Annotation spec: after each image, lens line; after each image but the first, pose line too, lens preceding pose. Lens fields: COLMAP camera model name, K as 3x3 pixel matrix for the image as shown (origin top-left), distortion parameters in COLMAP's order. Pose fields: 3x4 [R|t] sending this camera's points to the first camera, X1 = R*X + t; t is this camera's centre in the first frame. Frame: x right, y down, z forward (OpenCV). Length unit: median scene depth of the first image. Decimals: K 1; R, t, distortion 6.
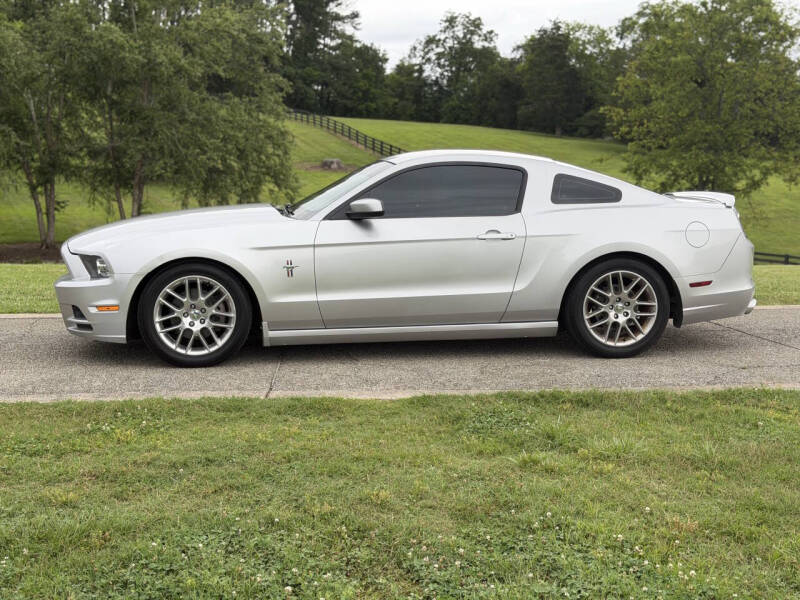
lens RADIAL K [[1119.5, 0, 404.9], [0, 1119.5, 302.1], [0, 0, 1]] dist [0.119335, 0.000000]
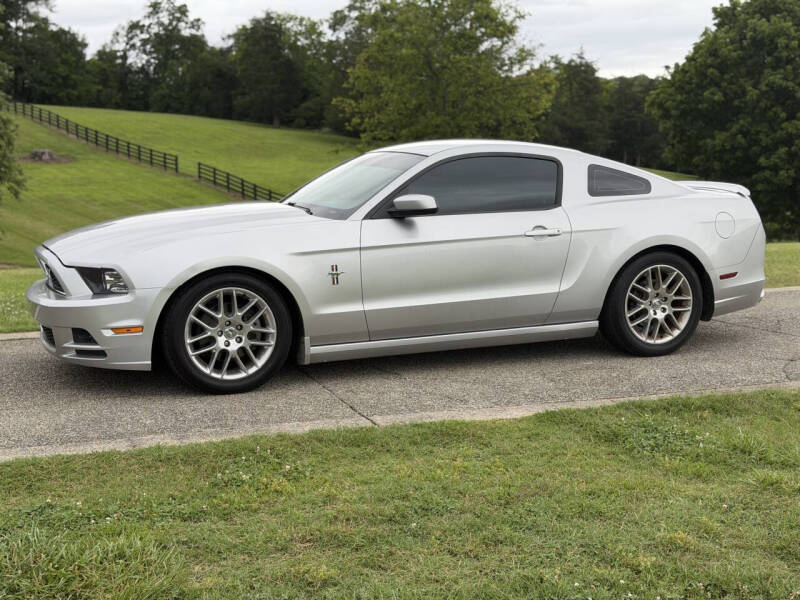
lens RADIAL K [[1119.5, 0, 404.5], [0, 1119.5, 303.7], [0, 0, 1]] dist [0.119335, 0.000000]
pose [[0.966269, -0.041786, 0.254122, -0.261159], [0.039401, 0.999119, 0.014470, -0.017202], [-0.254502, -0.003970, 0.967064, 0.125679]]
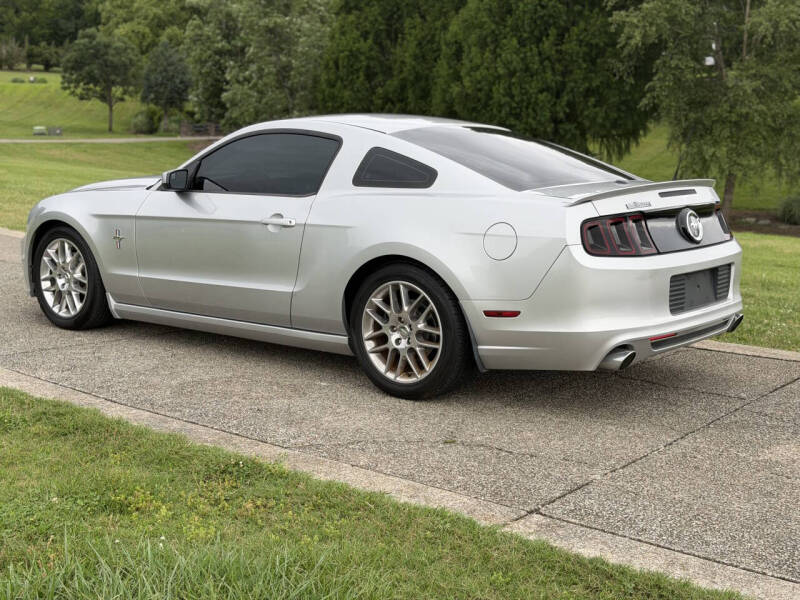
lens RADIAL K [[1119.5, 0, 400.3], [0, 1119.5, 307.2], [0, 0, 1]] dist [0.119335, 0.000000]
pose [[0.678887, 0.124833, -0.723553, 0.718194], [-0.098502, 0.992018, 0.078729, -0.068088], [0.727605, 0.017823, 0.685764, 0.493731]]
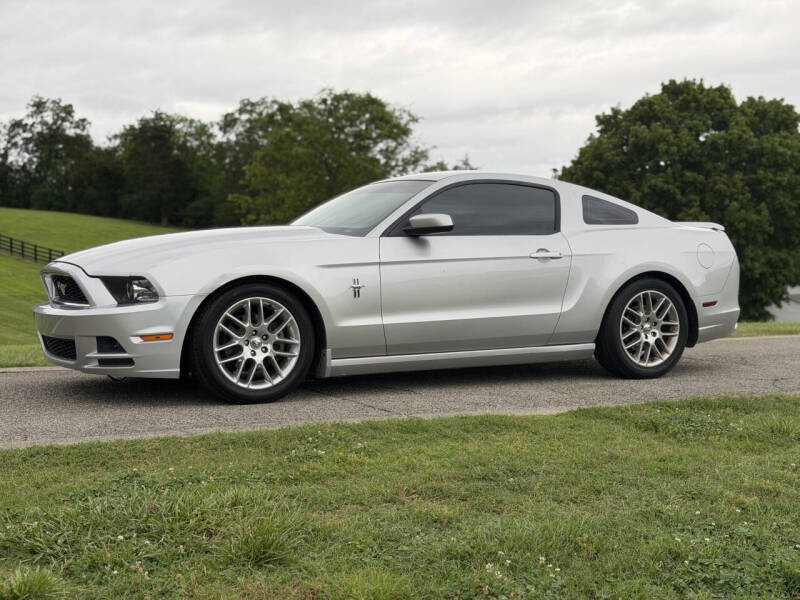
lens RADIAL K [[1119.5, 0, 407.2], [0, 1119.5, 302.6], [0, 0, 1]] dist [0.119335, 0.000000]
pose [[0.933851, -0.014399, 0.357373, -0.367082], [0.043690, 0.996299, -0.074022, 0.047385], [-0.354985, 0.084739, 0.931024, 0.140361]]
